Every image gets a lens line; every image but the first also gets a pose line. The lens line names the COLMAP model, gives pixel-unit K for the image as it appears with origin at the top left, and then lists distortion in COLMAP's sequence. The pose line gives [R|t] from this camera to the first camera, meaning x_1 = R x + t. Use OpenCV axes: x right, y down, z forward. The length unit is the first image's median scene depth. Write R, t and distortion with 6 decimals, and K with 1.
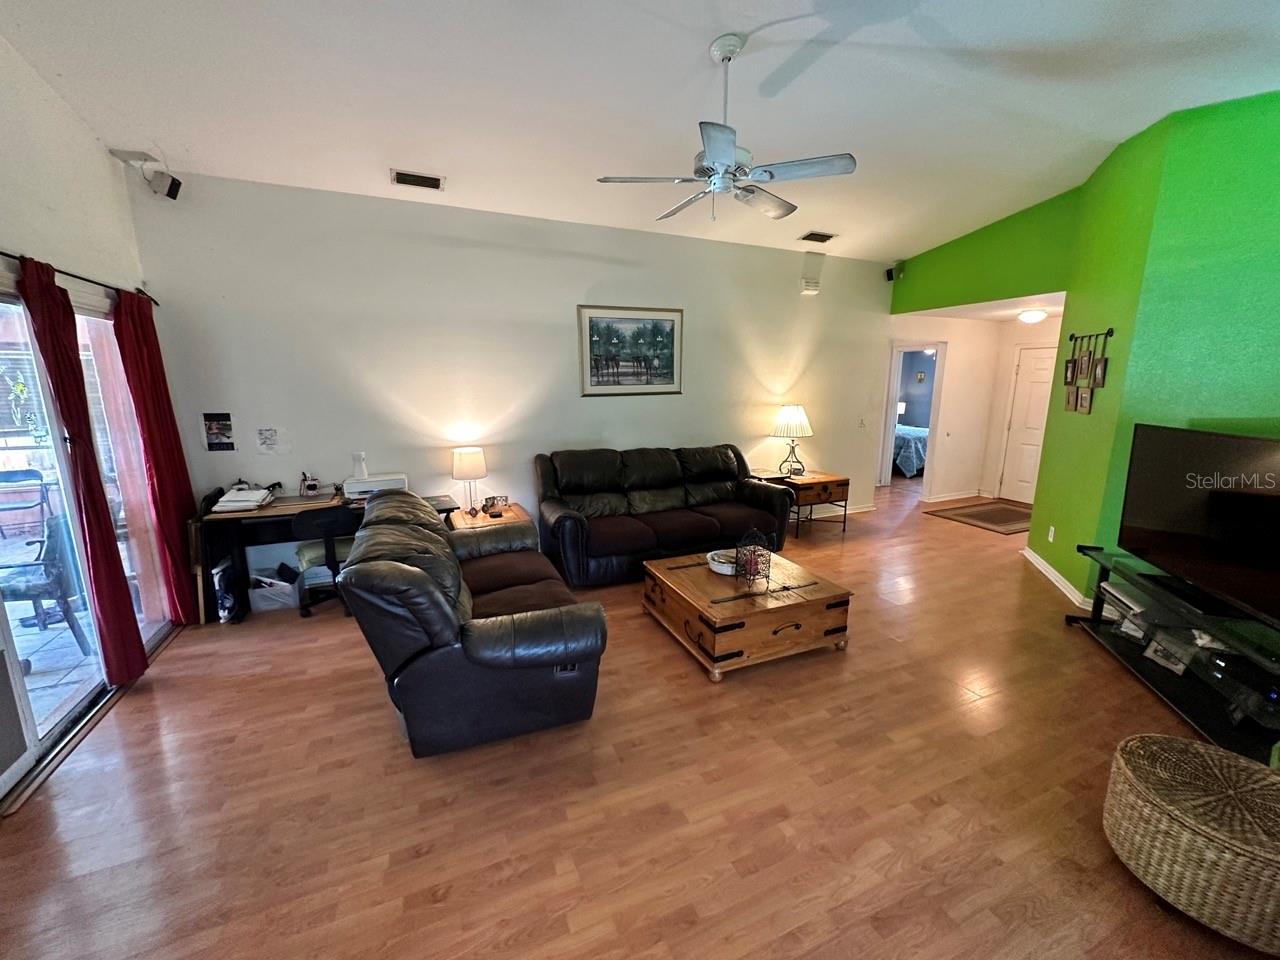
lens RADIAL K [[510.6, 0, 641.6], [0, 510.6, 478.9], [0, 0, 1]] dist [-0.002584, 0.000638]
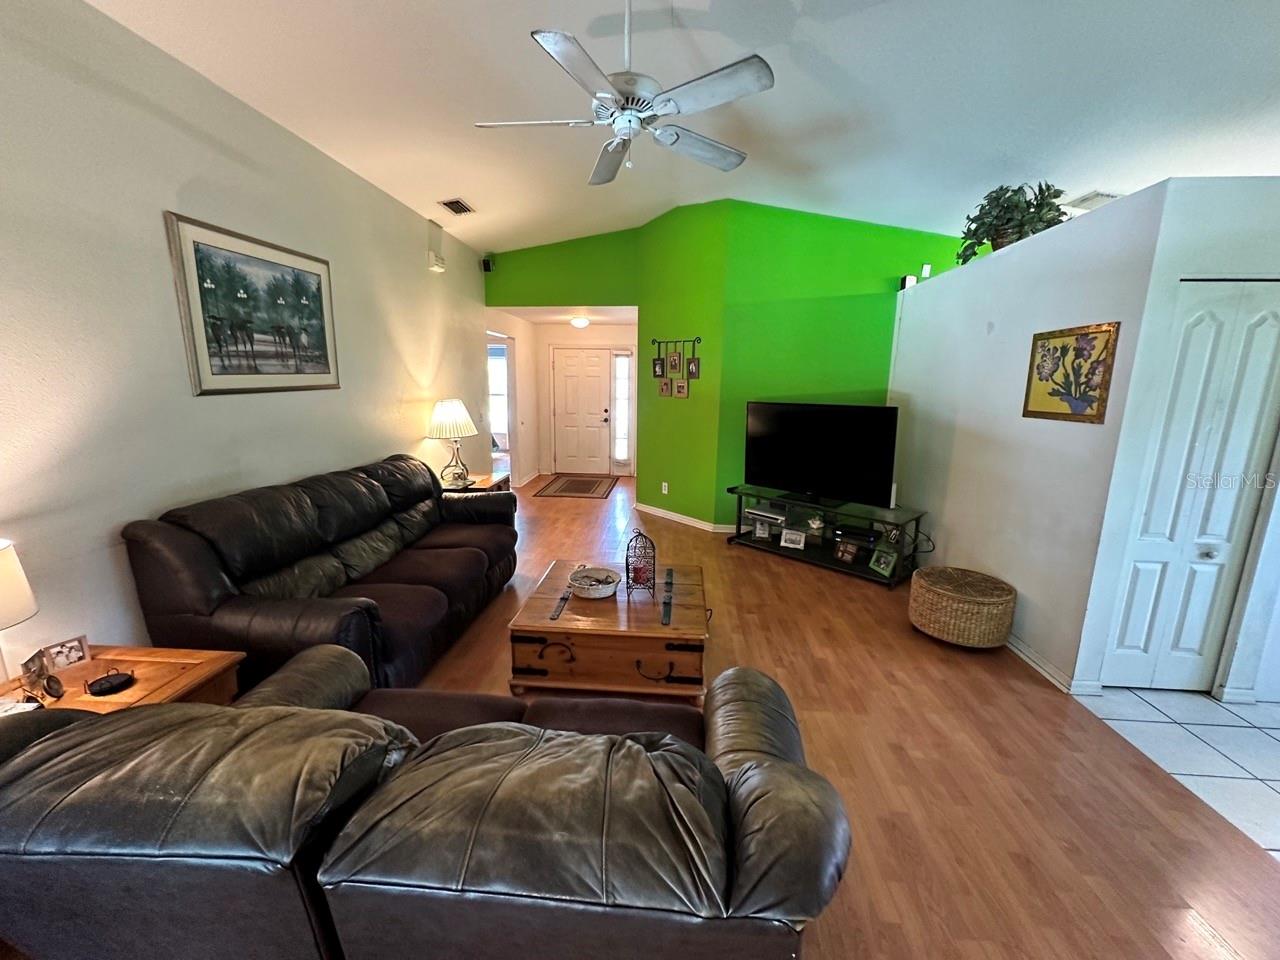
lens RADIAL K [[510.6, 0, 640.8], [0, 510.6, 477.8], [0, 0, 1]] dist [-0.002584, 0.000638]
pose [[0.475427, -0.164365, 0.864265, -0.364647], [0.159095, 0.982258, 0.099288, -0.058641], [-0.865250, 0.090296, 0.493141, 0.364248]]
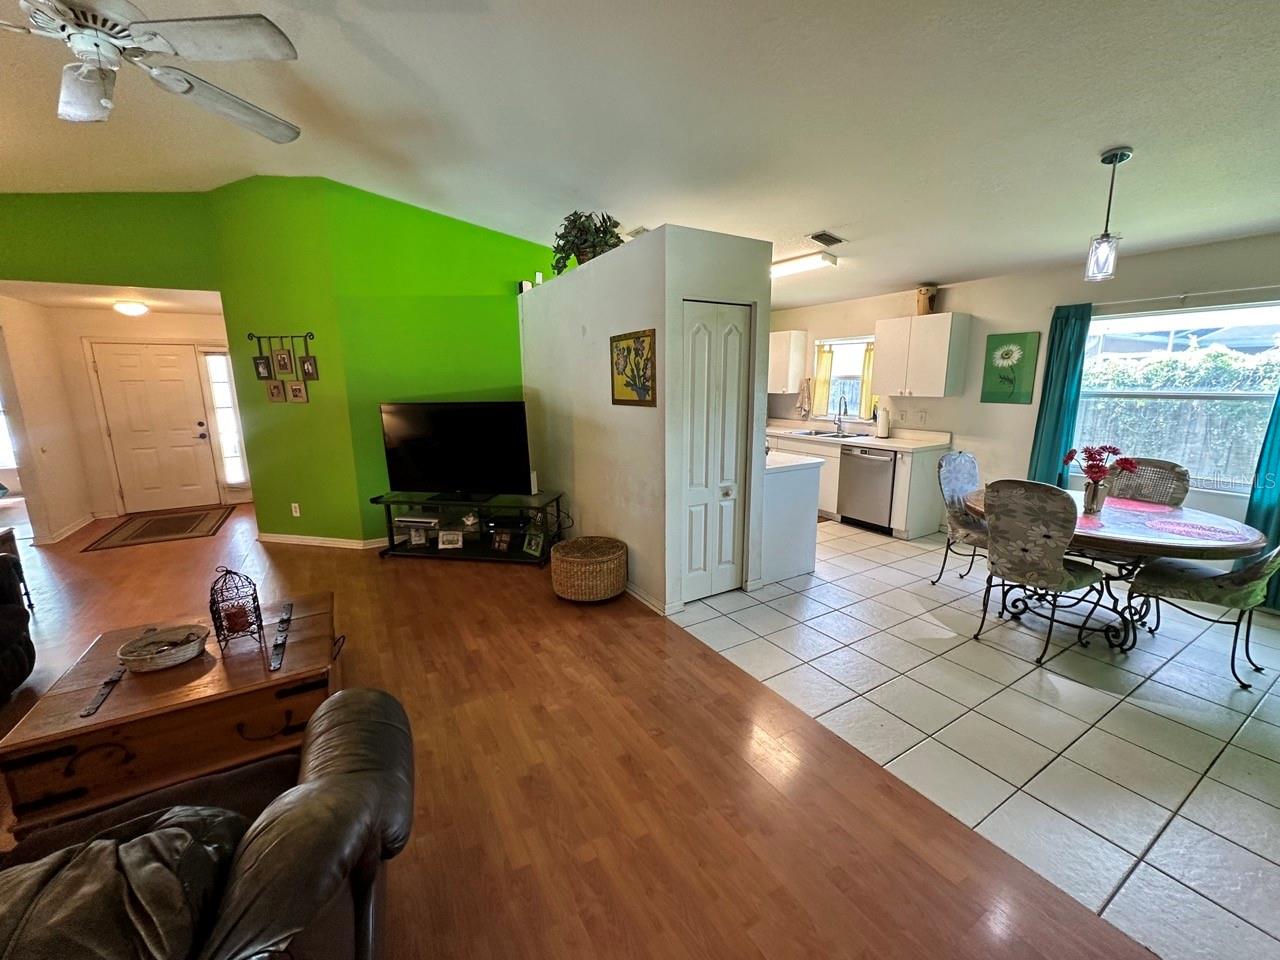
lens RADIAL K [[510.6, 0, 638.5], [0, 510.6, 478.0], [0, 0, 1]] dist [-0.002584, 0.000638]
pose [[-0.114721, -0.192112, 0.974645, -0.361280], [0.202219, 0.956063, 0.212252, -0.044338], [-0.972598, 0.221442, -0.070832, 0.298994]]
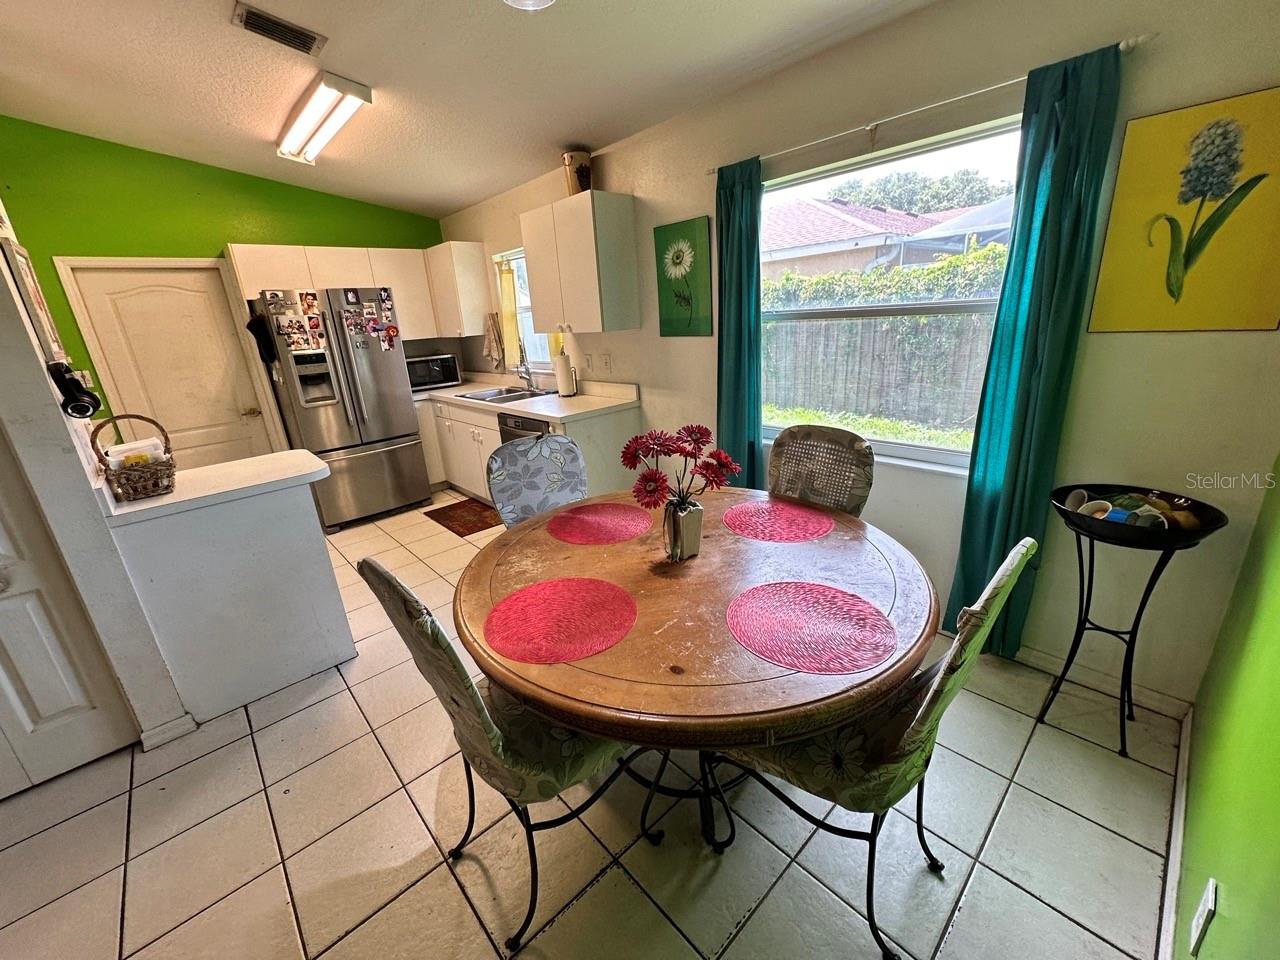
lens RADIAL K [[510.6, 0, 636.5], [0, 510.6, 479.0], [0, 0, 1]] dist [-0.002584, 0.000638]
pose [[-0.311174, -0.278562, 0.908611, -0.068005], [0.246697, 0.899627, 0.360295, 0.084486], [-0.917775, 0.336266, -0.211220, -0.237626]]
